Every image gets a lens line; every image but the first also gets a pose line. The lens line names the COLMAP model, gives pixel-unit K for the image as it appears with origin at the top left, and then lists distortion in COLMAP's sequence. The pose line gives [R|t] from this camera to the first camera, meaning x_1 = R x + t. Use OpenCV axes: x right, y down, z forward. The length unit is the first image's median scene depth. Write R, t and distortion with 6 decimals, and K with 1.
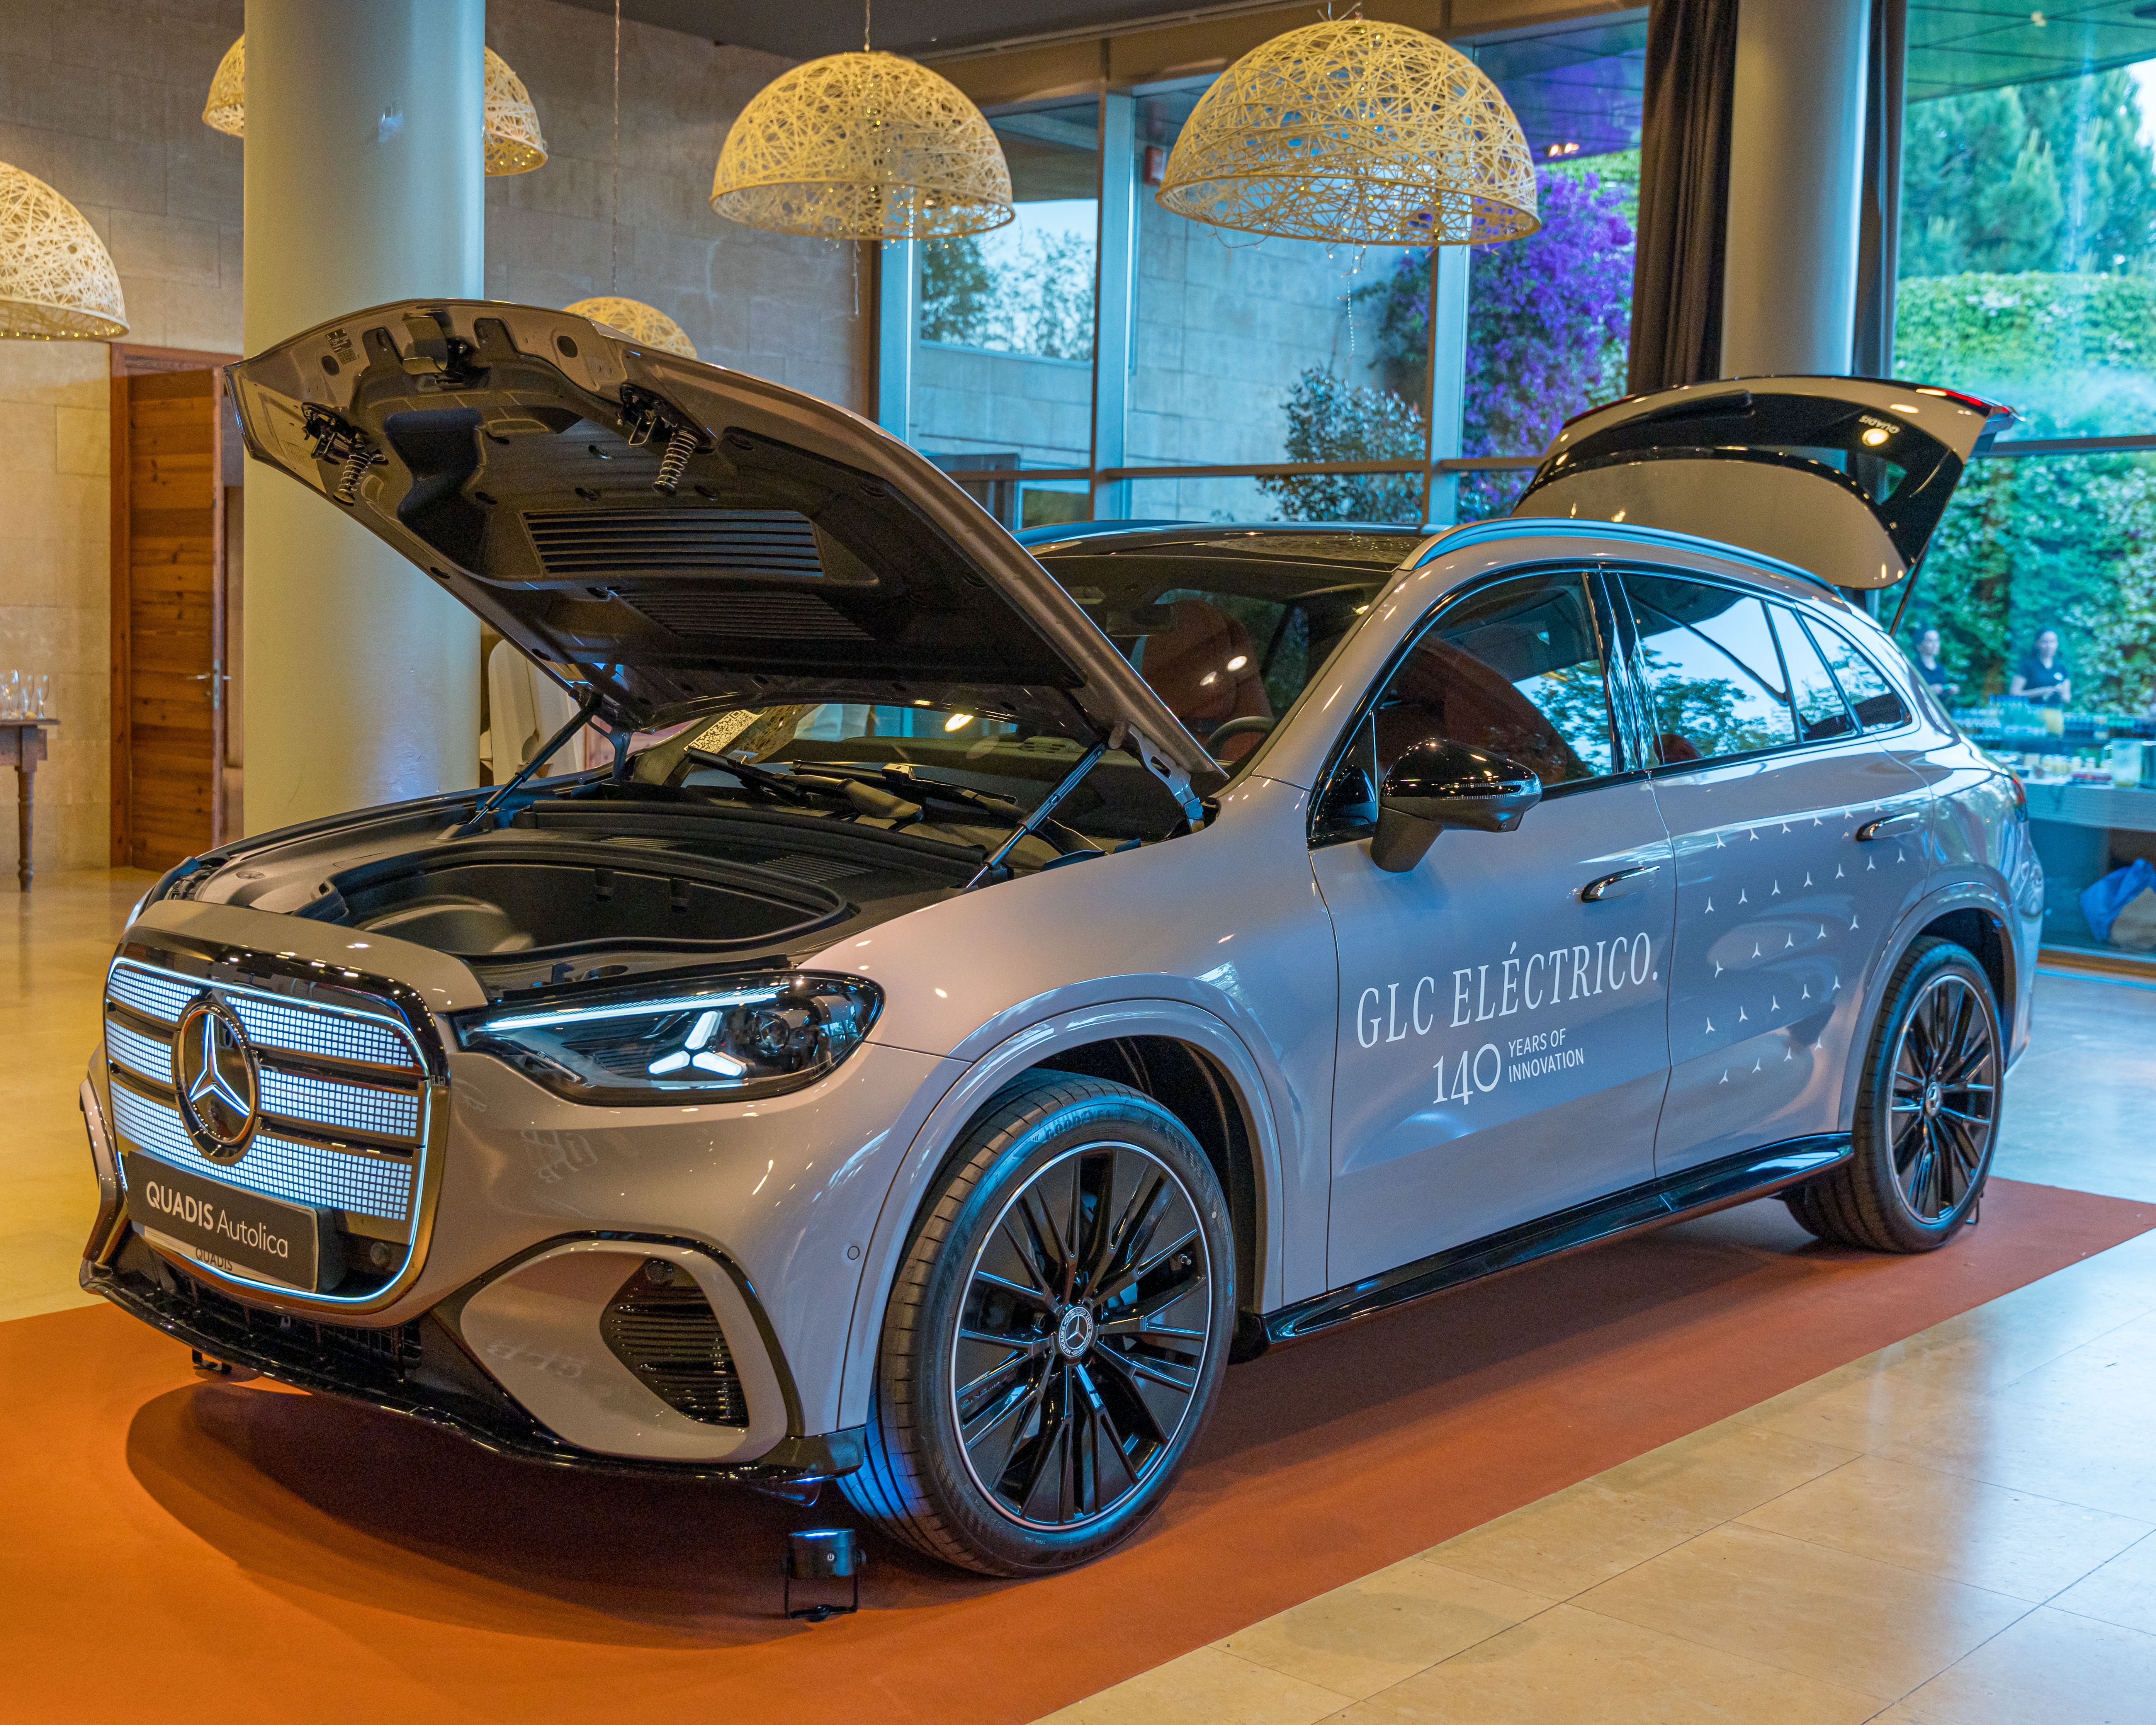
lens RADIAL K [[2450.8, 0, 1177.7], [0, 2450.8, 800.3], [0, 0, 1]] dist [0.003214, 0.001220]
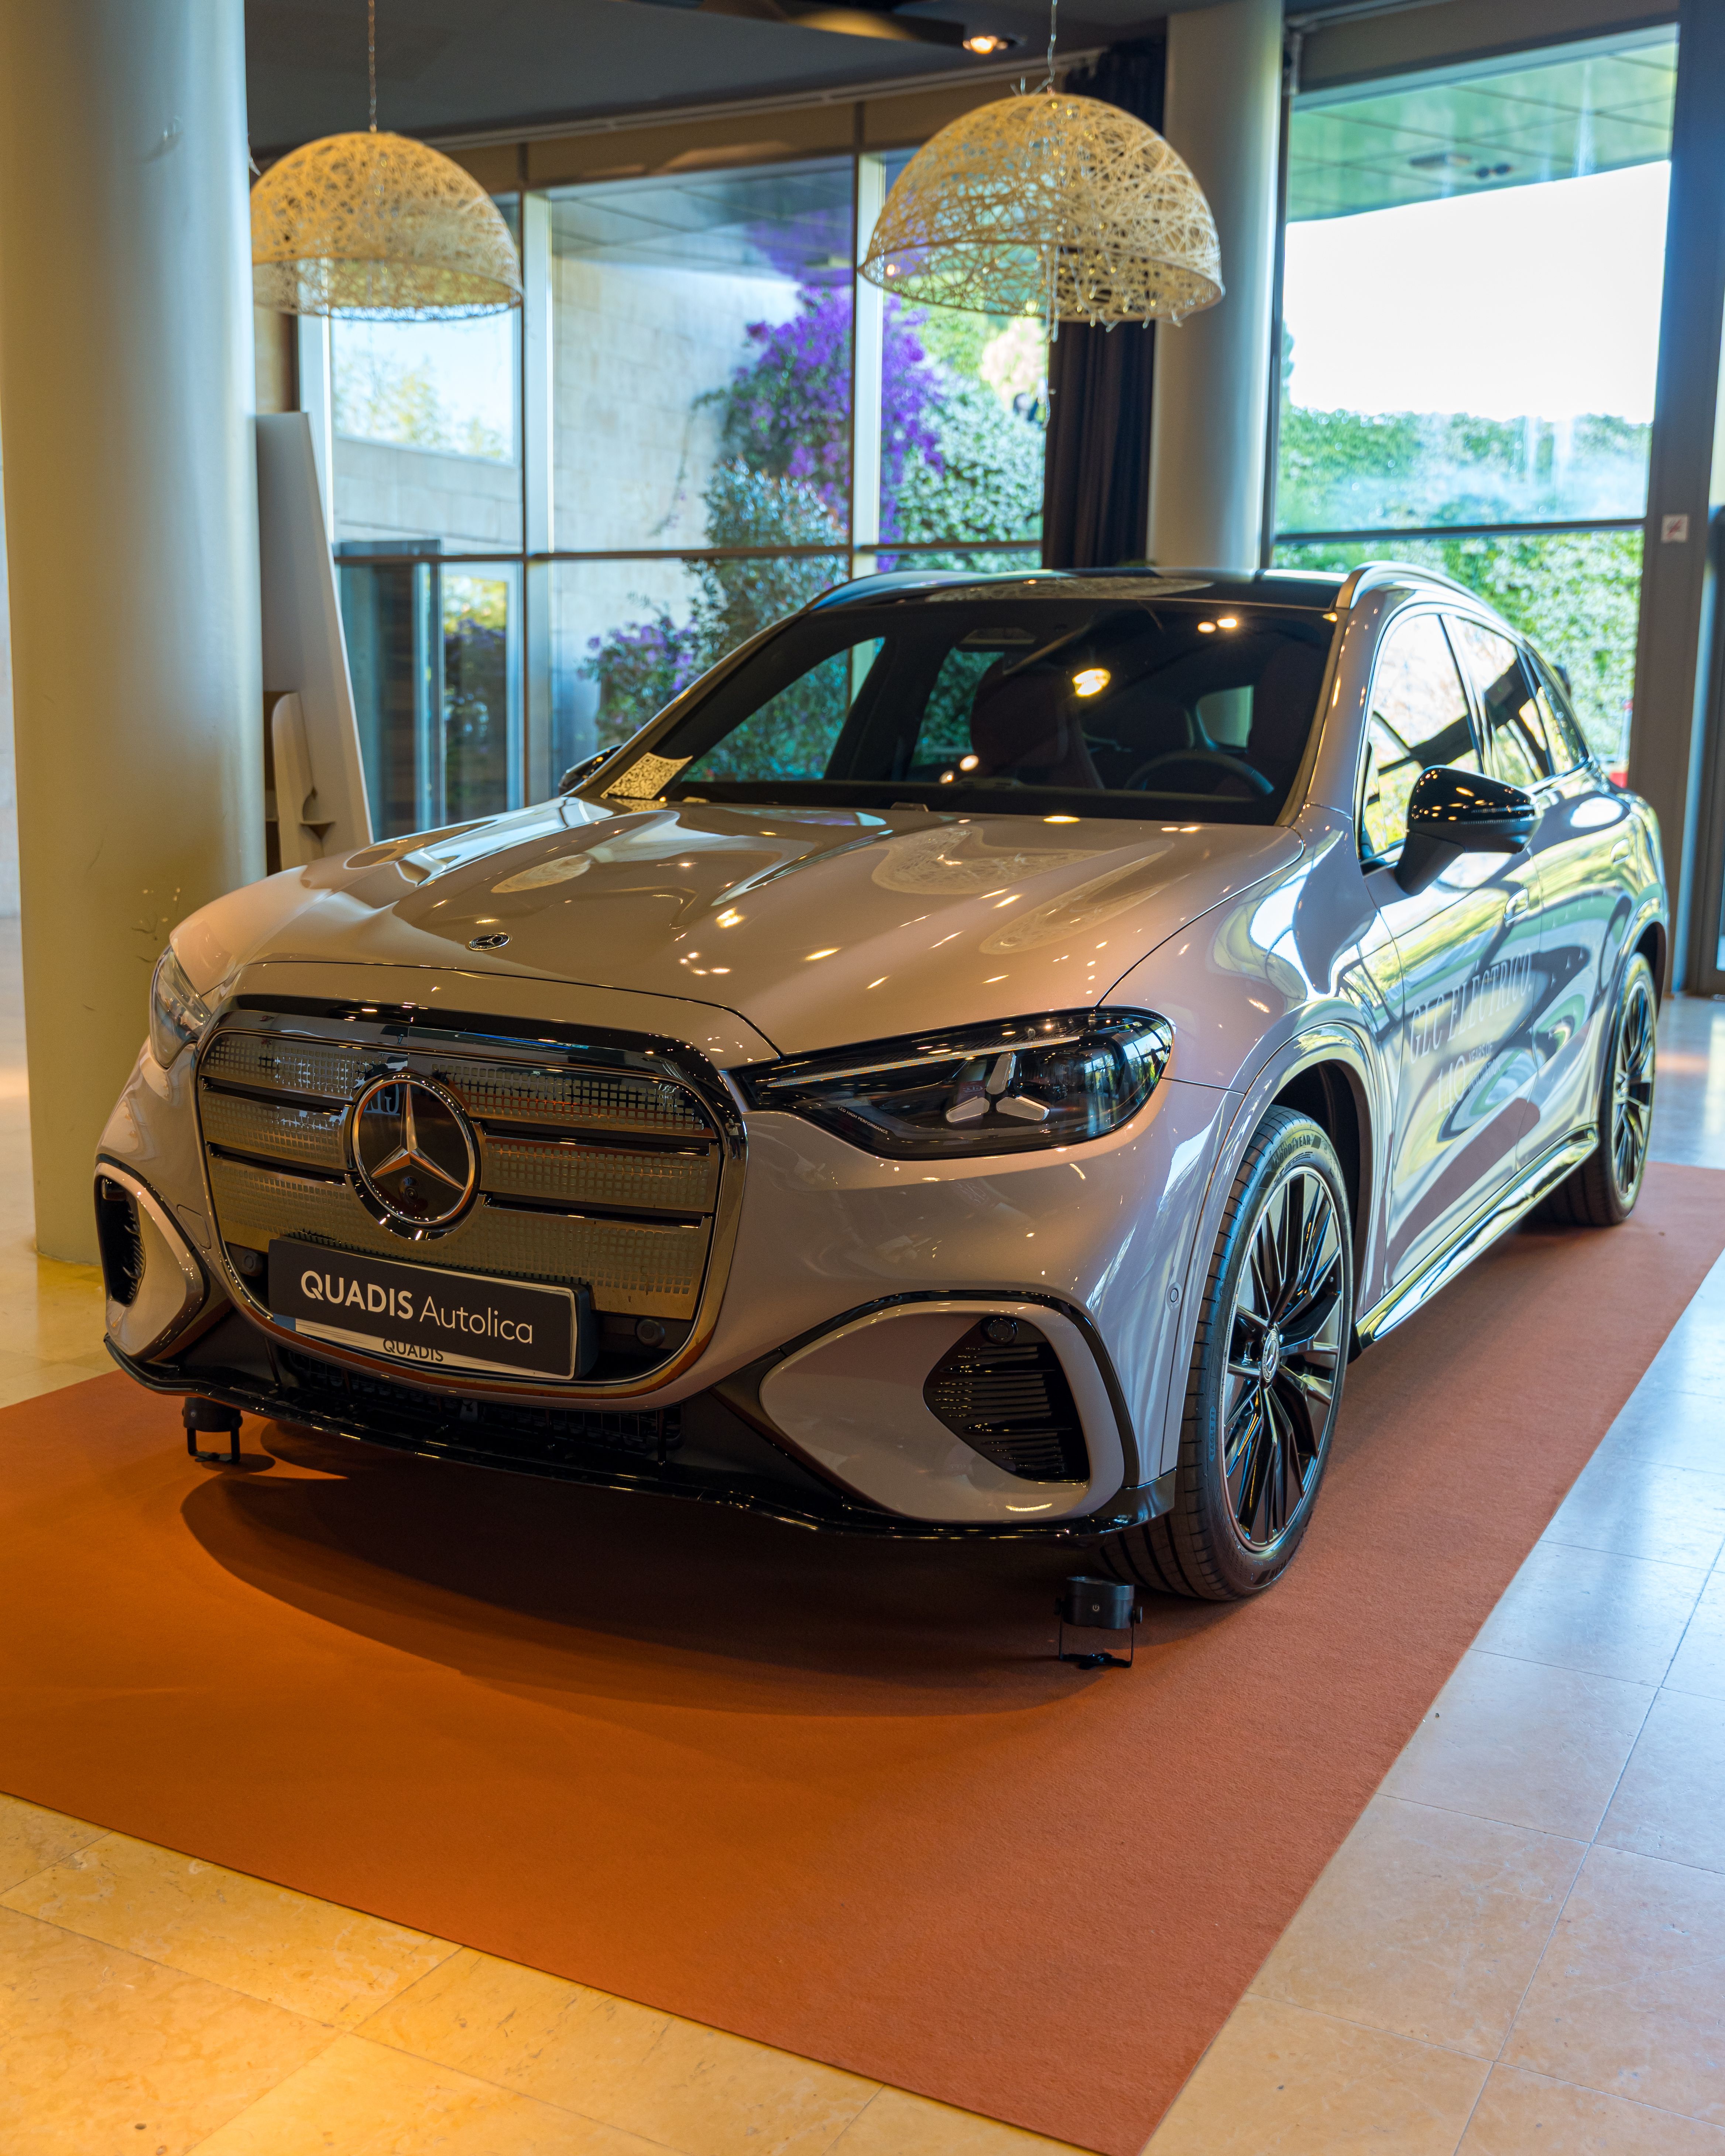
lens RADIAL K [[2077.6, 0, 862.5], [0, 2077.6, 1078.0], [0, 0, 1]] dist [0.062956, -0.282170]
pose [[0.974907, -0.047665, 0.217449, -0.295628], [0.025328, 0.994215, 0.104378, 0.007272], [-0.221166, -0.096251, 0.970475, 0.165913]]
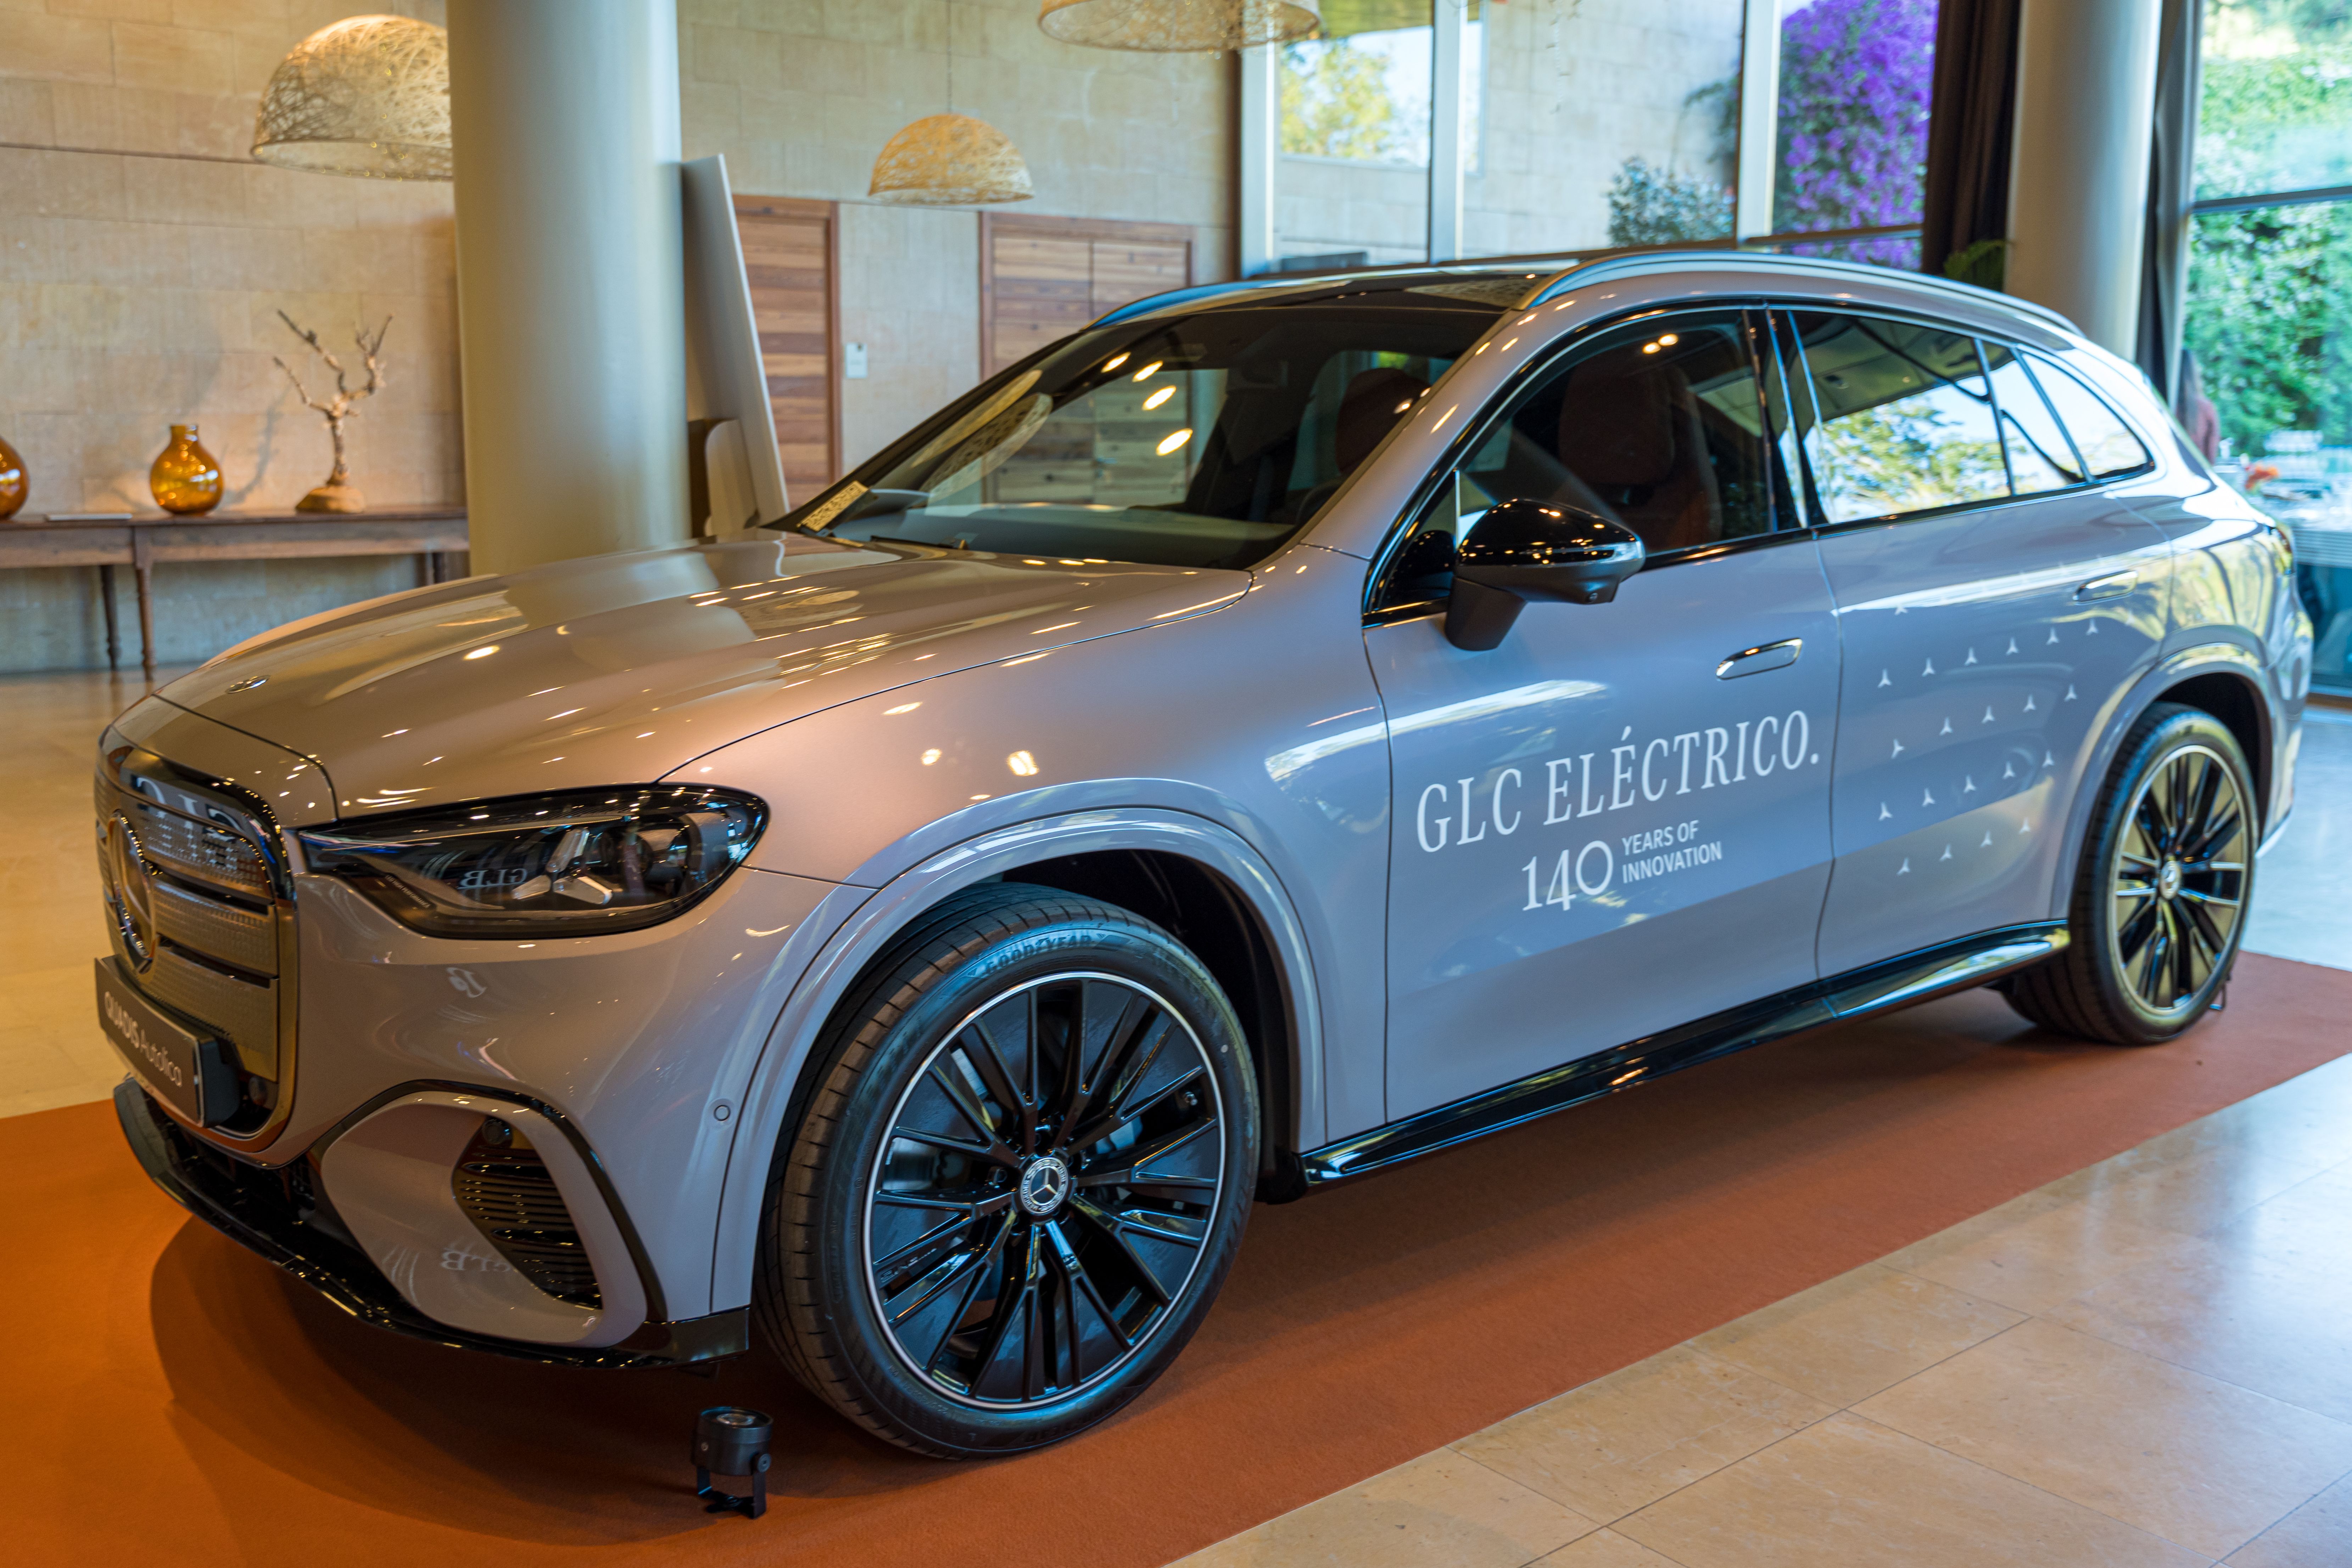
lens RADIAL K [[2008.2, 0, 1233.8], [0, 2008.2, 702.6], [0, 0, 1]] dist [-0.005821, 0.016414]
pose [[0.983685, -0.003274, -0.179872, 0.118379], [0.016085, 0.997431, 0.069809, -0.003561], [0.179182, -0.071563, 0.981210, 0.243925]]
